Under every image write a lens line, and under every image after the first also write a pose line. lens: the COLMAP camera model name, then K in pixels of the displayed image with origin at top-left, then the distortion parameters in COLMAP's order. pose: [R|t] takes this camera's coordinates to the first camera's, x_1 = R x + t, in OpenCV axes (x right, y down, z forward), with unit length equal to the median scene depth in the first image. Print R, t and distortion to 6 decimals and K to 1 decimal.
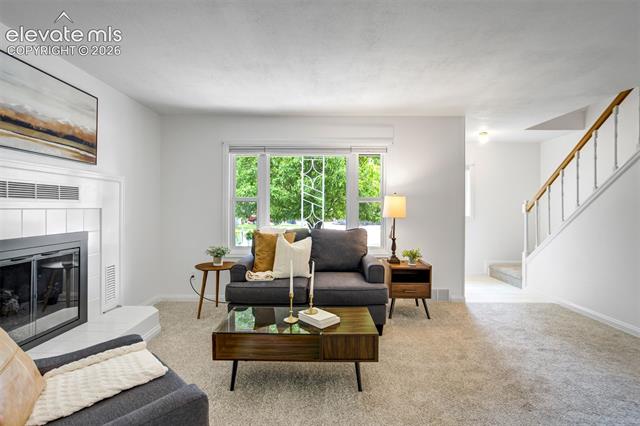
lens RADIAL K [[299.3, 0, 319.1], [0, 299.3, 206.4], [0, 0, 1]] dist [-0.032119, 0.017289]
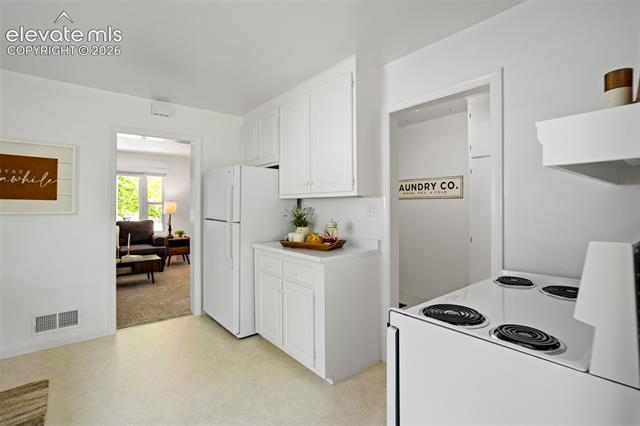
lens RADIAL K [[299.3, 0, 312.4], [0, 299.3, 202.3], [0, 0, 1]] dist [-0.032119, 0.017289]
pose [[0.767915, -0.004172, 0.640538, -0.271292], [0.008123, 0.999962, -0.003225, -0.023452], [-0.640500, 0.007680, 0.767920, -1.062643]]
